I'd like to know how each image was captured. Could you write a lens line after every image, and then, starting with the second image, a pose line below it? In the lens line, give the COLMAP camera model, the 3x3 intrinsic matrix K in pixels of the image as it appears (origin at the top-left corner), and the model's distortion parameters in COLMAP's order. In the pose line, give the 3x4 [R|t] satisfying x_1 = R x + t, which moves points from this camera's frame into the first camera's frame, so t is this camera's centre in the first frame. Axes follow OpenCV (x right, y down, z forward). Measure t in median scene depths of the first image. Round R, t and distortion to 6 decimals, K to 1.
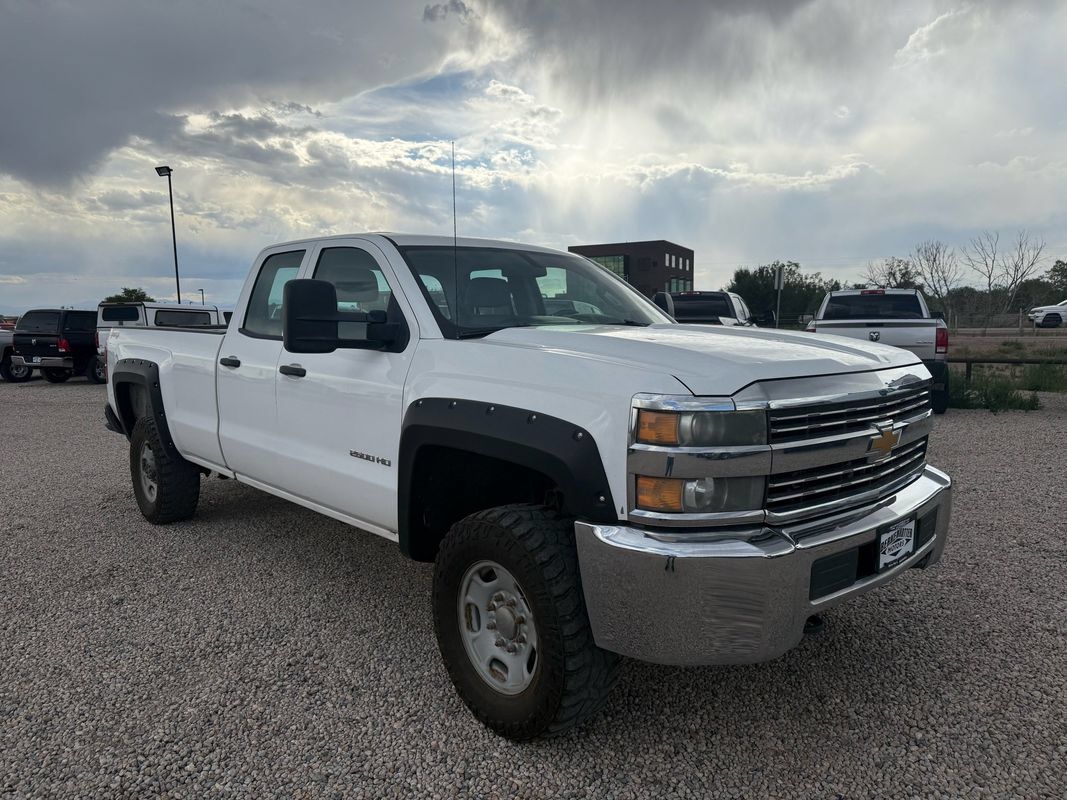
lens RADIAL K [[759.1, 0, 533.9], [0, 759.1, 399.3], [0, 0, 1]] dist [0.048518, -0.049859]
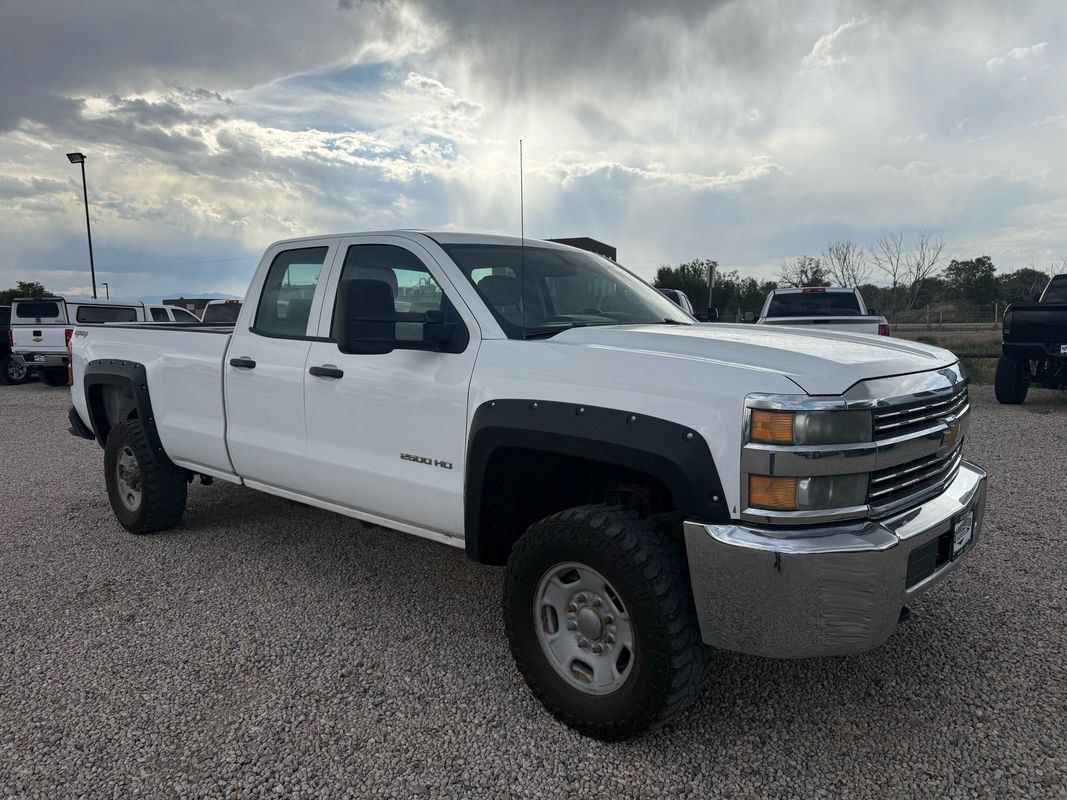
lens RADIAL K [[759.1, 0, 537.8], [0, 759.1, 400.0], [0, 0, 1]] dist [0.048518, -0.049859]
pose [[0.994144, -0.012257, 0.107369, -0.164211], [0.011553, 0.999908, 0.007175, -0.006376], [-0.107447, -0.005893, 0.994193, 0.011420]]
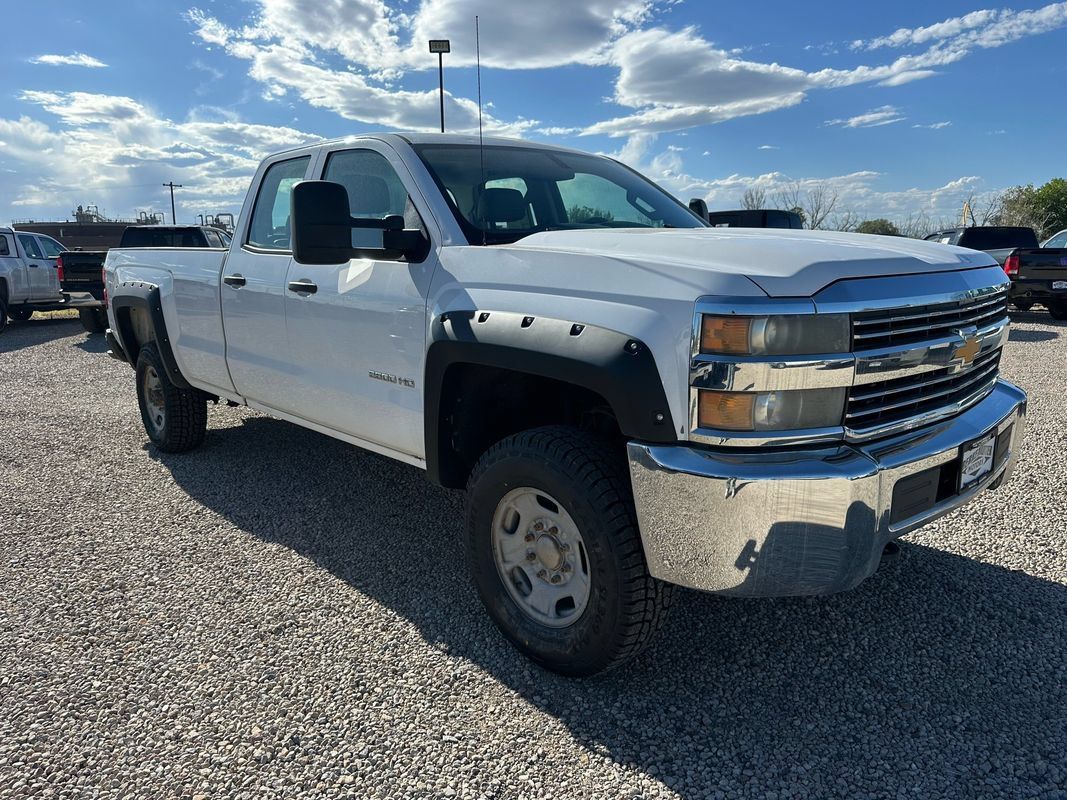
lens RADIAL K [[759.1, 0, 531.4], [0, 759.1, 400.0], [0, 0, 1]] dist [0.048518, -0.049859]
pose [[0.999883, -0.012753, -0.008394, -0.034935], [0.013484, 0.995510, 0.093690, 0.016831], [0.007162, -0.093792, 0.995566, 0.072680]]
